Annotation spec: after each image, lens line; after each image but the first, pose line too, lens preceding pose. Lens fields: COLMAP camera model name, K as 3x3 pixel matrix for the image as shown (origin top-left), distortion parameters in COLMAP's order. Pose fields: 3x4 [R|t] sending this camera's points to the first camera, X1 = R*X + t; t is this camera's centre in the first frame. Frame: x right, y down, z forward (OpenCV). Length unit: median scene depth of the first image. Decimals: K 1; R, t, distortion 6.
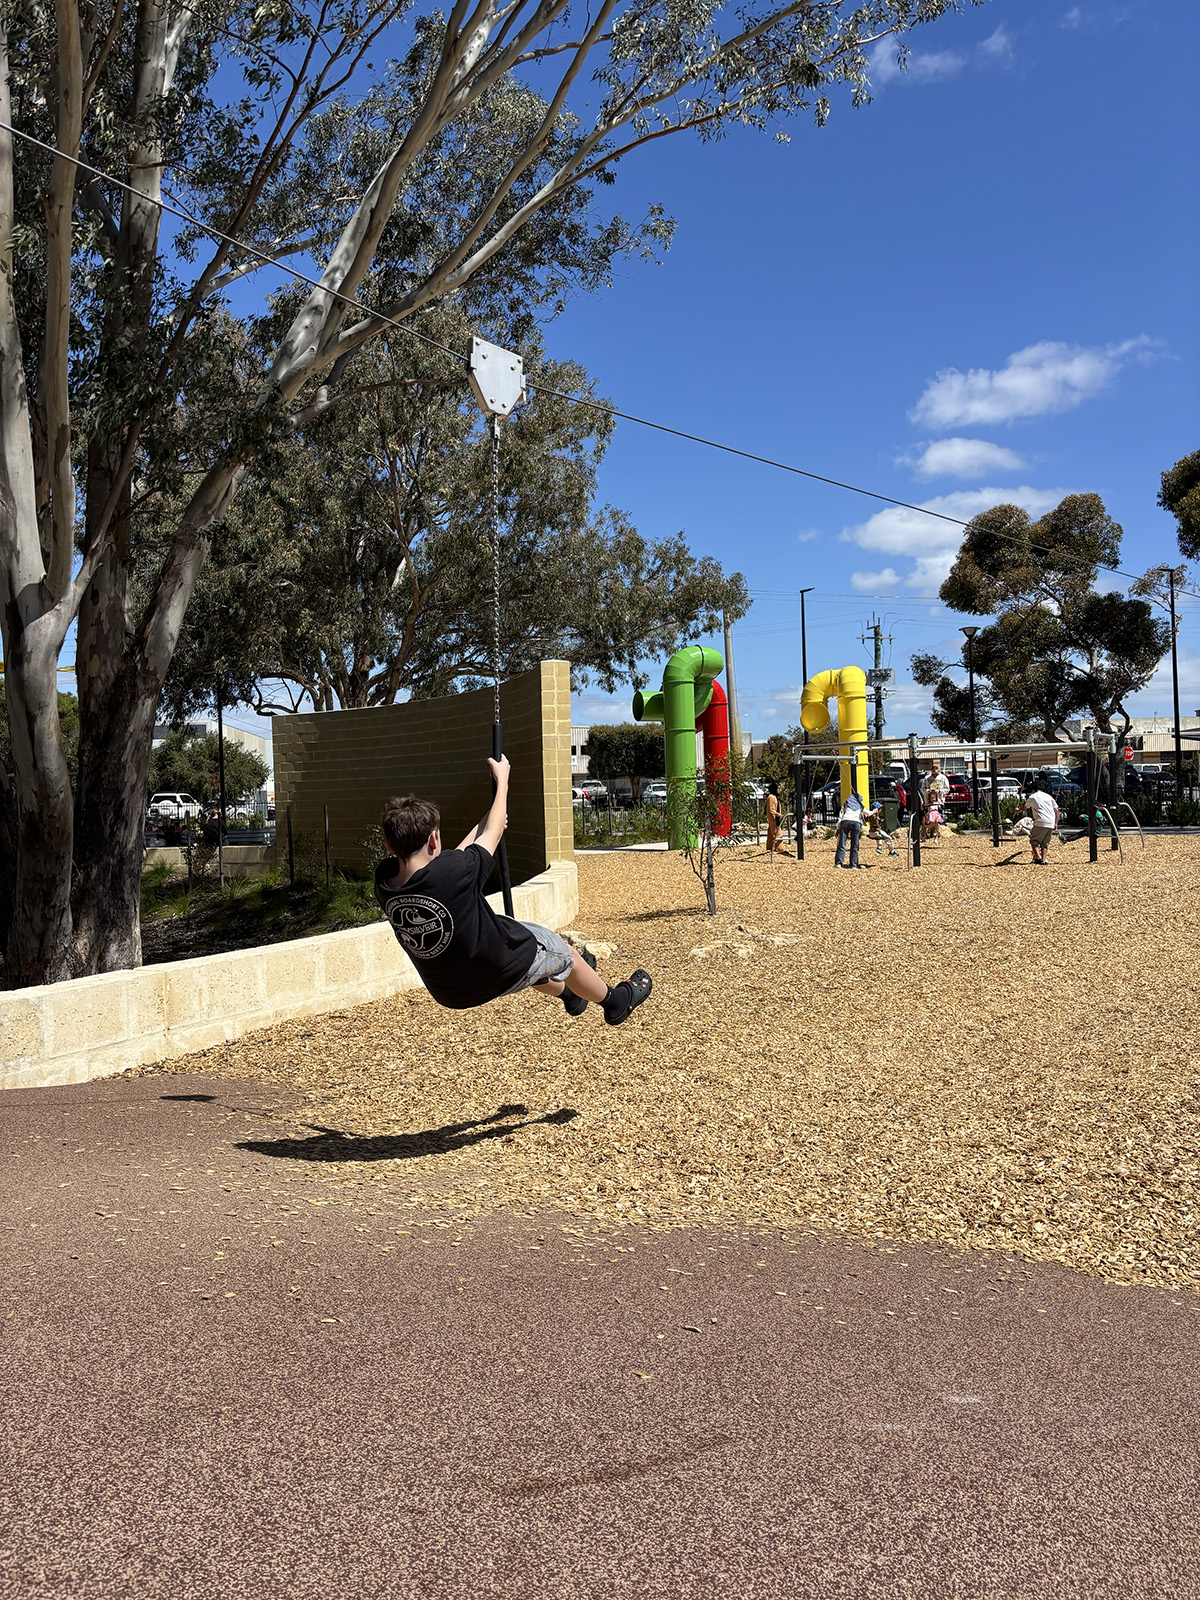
lens RADIAL K [[1164.4, 0, 600.0], [0, 1164.4, 800.0], [0, 0, 1]] dist [0.071323, -0.000736]
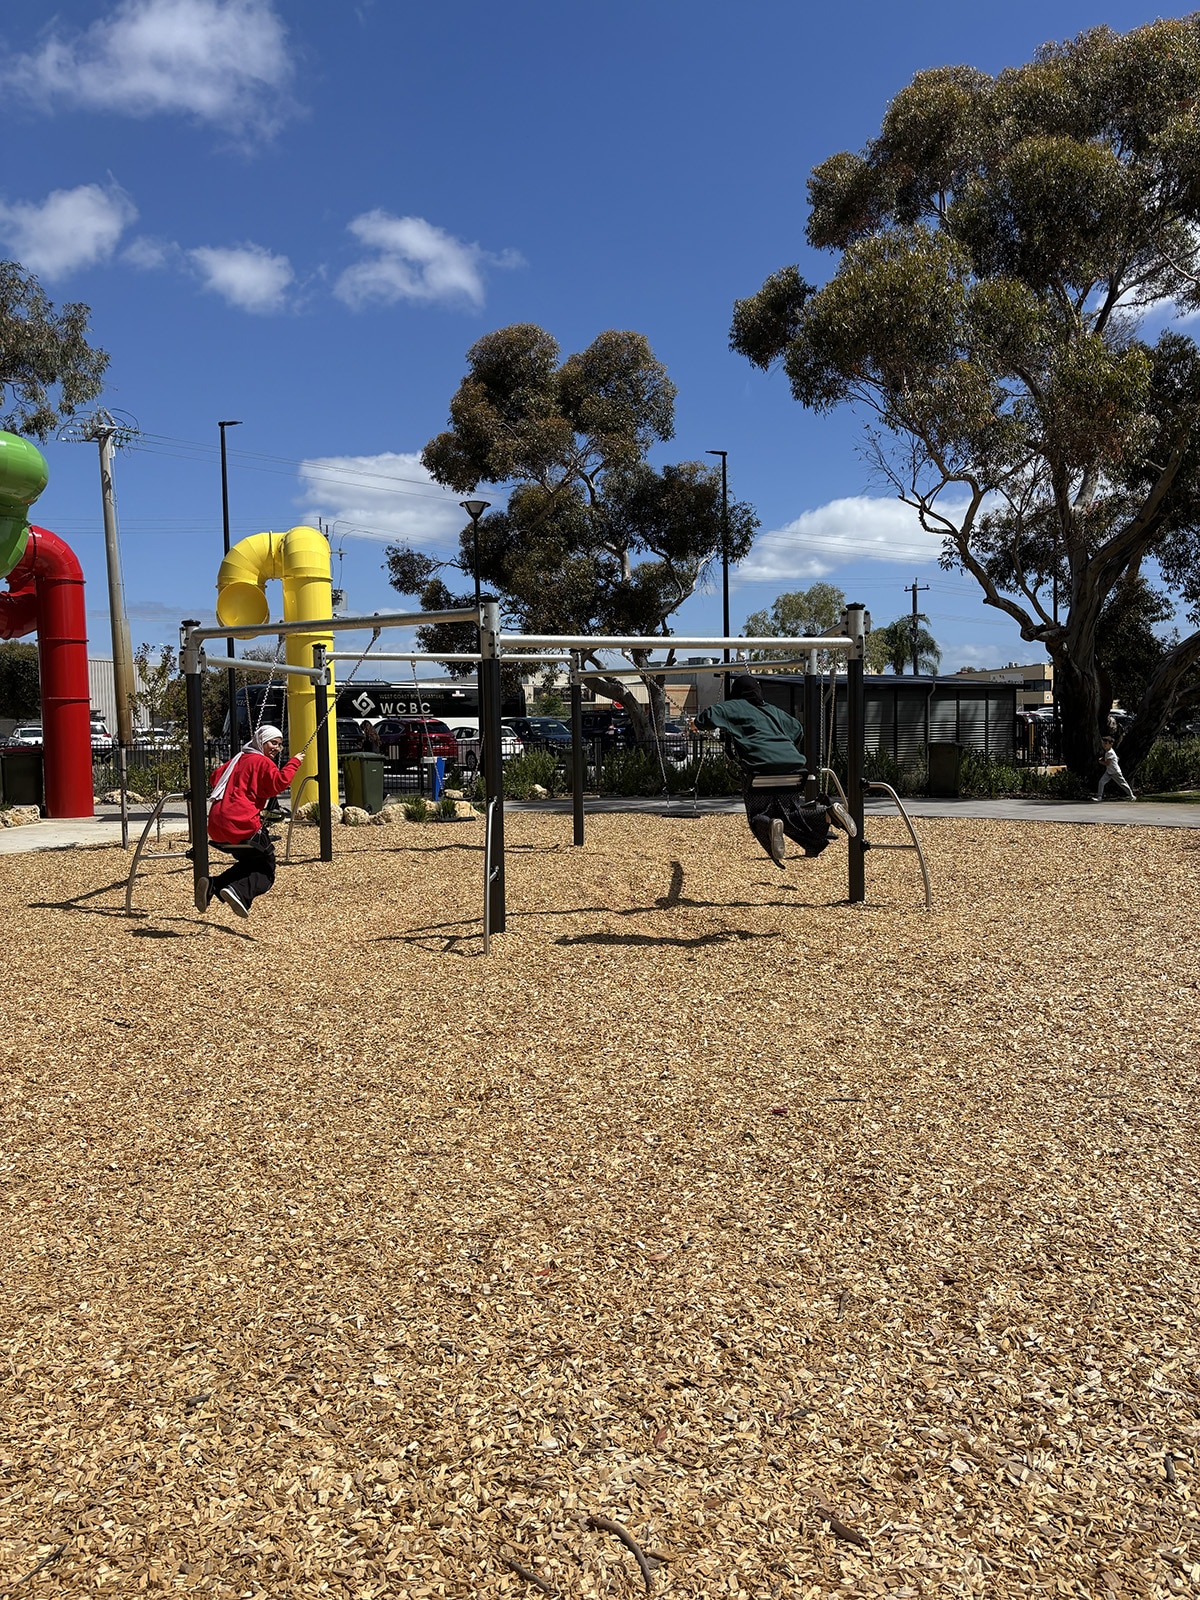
lens RADIAL K [[1164.4, 0, 600.0], [0, 1164.4, 800.0], [0, 0, 1]] dist [0.071323, -0.000736]
pose [[0.893440, -0.011254, 0.449042, 0.072238], [-0.007928, 0.999135, 0.040814, -0.002369], [-0.449113, -0.040025, 0.892578, 0.359078]]
